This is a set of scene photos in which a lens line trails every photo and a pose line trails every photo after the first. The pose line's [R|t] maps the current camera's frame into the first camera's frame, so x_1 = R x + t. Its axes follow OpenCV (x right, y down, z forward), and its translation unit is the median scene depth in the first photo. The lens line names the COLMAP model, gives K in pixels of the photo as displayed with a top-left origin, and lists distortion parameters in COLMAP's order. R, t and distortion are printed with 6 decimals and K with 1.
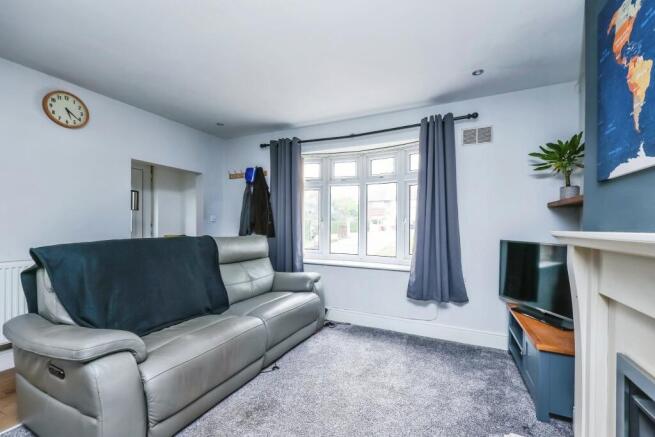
lens RADIAL K [[266.3, 0, 329.1], [0, 266.3, 227.4], [0, 0, 1]] dist [-0.000022, -0.000006]
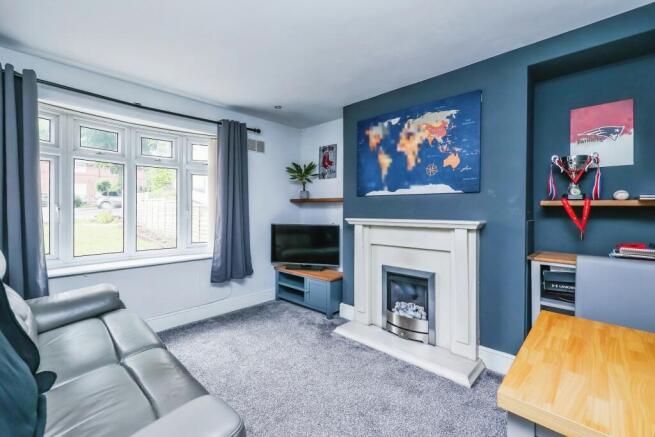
lens RADIAL K [[264.7, 0, 325.9], [0, 264.7, 208.7], [0, 0, 1]] dist [-0.000244, -0.000043]
pose [[0.355342, -0.003046, 0.934731, -0.558683], [0.007092, 0.999975, 0.000563, -0.030731], [-0.934709, 0.006429, 0.355355, 0.213693]]
